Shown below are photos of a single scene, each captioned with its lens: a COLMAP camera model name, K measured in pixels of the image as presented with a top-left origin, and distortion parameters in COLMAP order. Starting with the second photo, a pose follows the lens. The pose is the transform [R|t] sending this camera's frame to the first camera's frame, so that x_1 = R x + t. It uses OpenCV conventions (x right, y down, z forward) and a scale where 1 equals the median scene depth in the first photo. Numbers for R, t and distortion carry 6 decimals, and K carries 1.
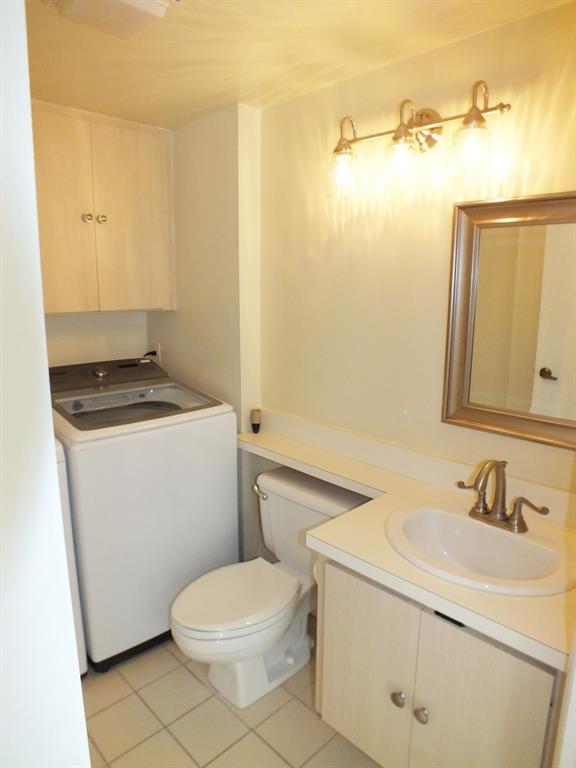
lens RADIAL K [[490.0, 0, 284.9], [0, 490.0, 386.9], [0, 0, 1]] dist [-0.080302, 0.033164]
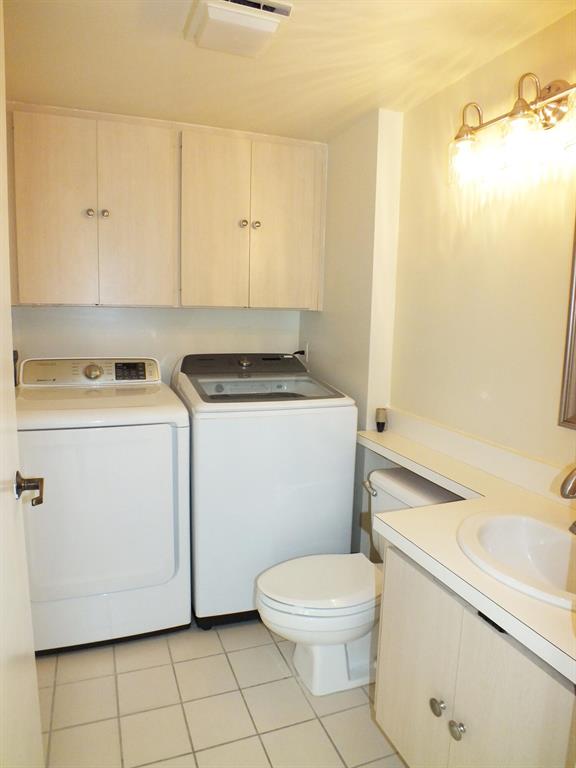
lens RADIAL K [[490.0, 0, 286.2], [0, 490.0, 382.1], [0, 0, 1]] dist [-0.080302, 0.033164]
pose [[0.920973, 0.072273, -0.382864, 0.163946], [-0.096493, 0.994342, -0.044413, 0.067182], [0.377488, 0.077847, 0.922737, 0.010011]]
